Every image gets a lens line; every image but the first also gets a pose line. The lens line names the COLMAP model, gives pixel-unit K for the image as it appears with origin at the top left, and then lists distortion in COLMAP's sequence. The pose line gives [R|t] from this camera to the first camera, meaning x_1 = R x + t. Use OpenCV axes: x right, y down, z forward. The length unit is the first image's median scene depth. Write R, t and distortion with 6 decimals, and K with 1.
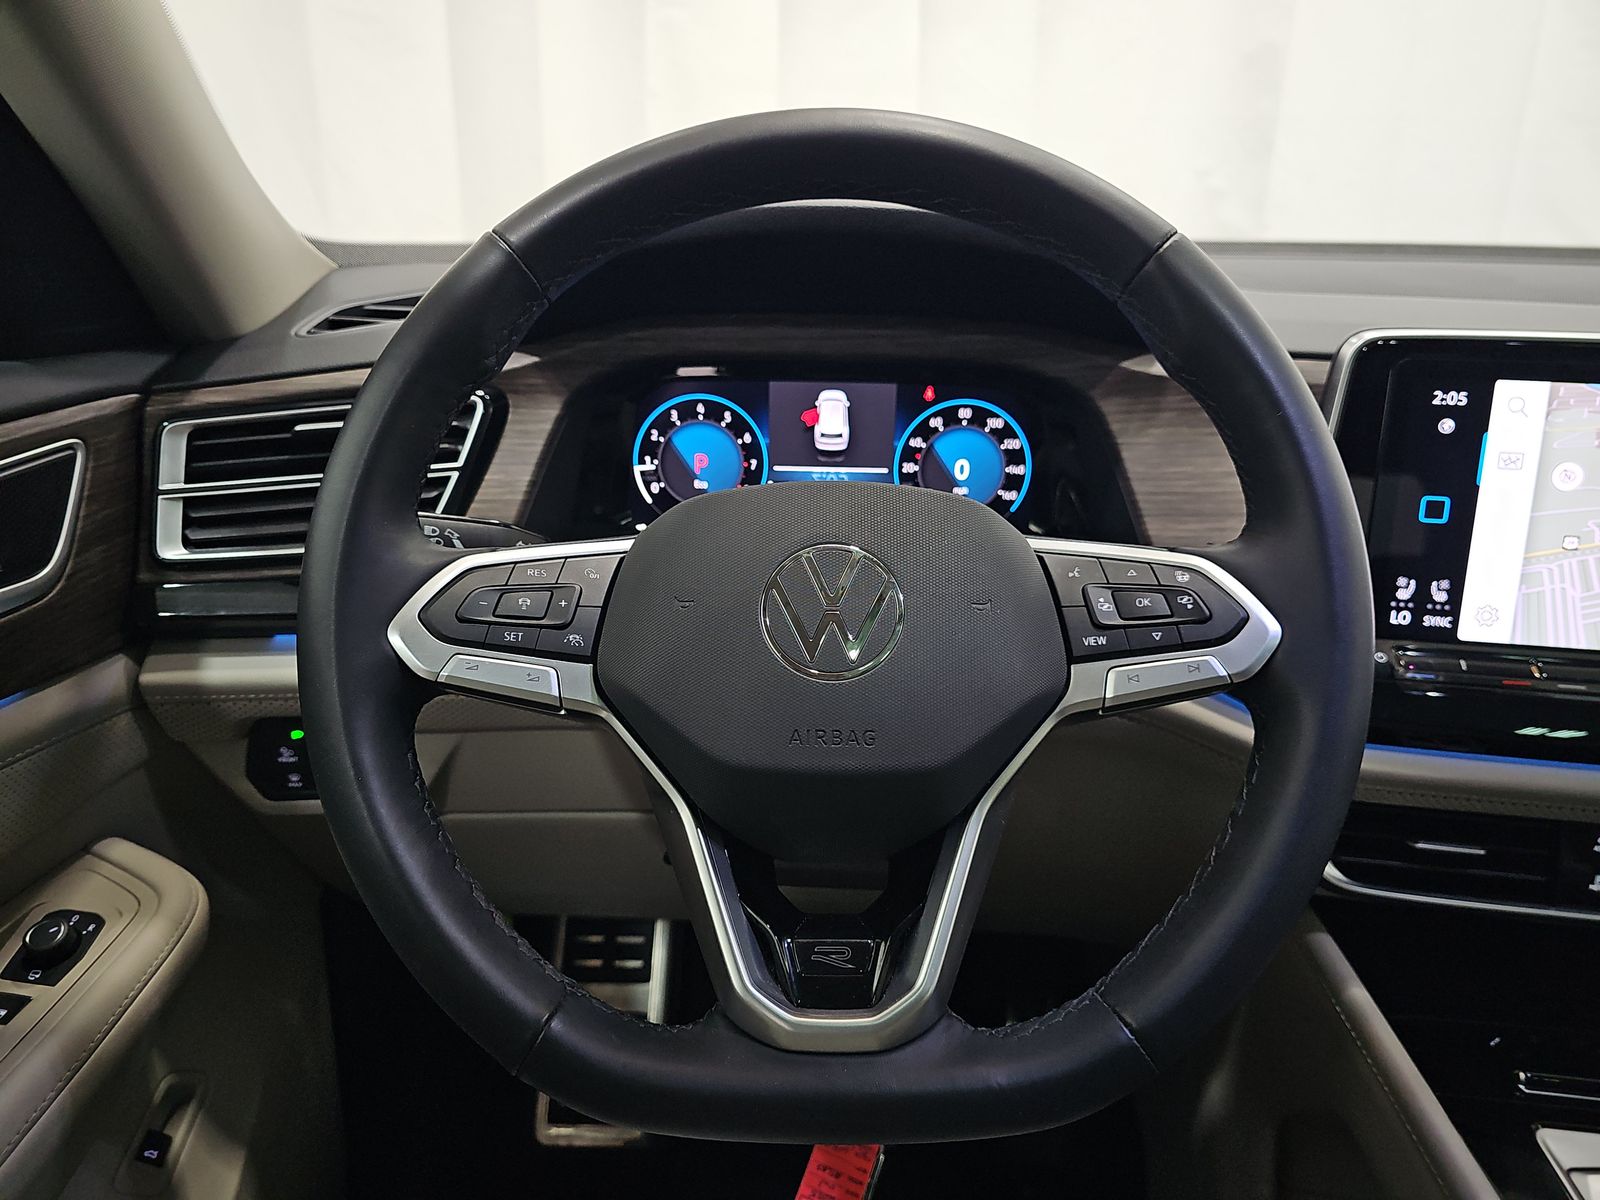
lens RADIAL K [[1054.7, 0, 807.4], [0, 1054.7, 601.0], [0, 0, 1]] dist [0.009875, -0.024270]
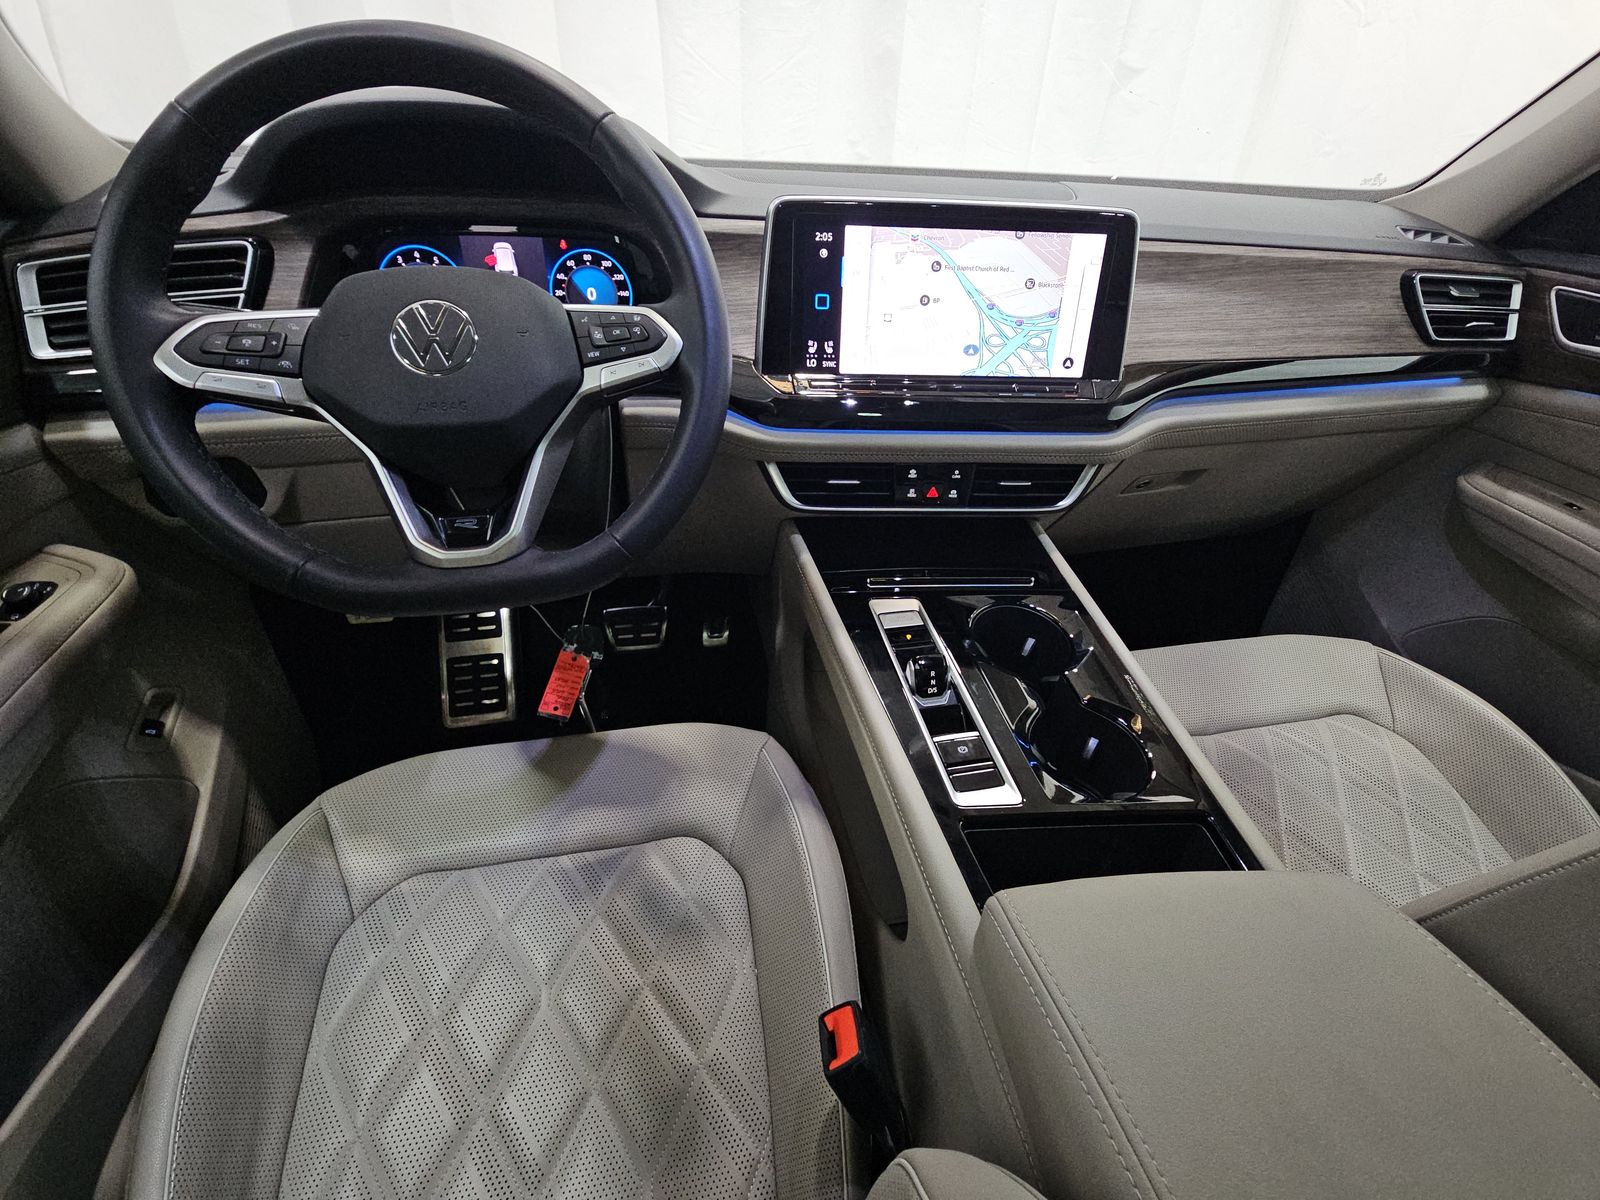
lens RADIAL K [[648.8, 0, 847.3], [0, 648.8, 615.4], [0, 0, 1]] dist [0.001678, -0.006038]
pose [[0.971541, -0.109126, 0.210235, 0.294437], [0.058362, 0.970474, 0.234038, 0.174376], [-0.229567, -0.215107, 0.949225, -0.229222]]
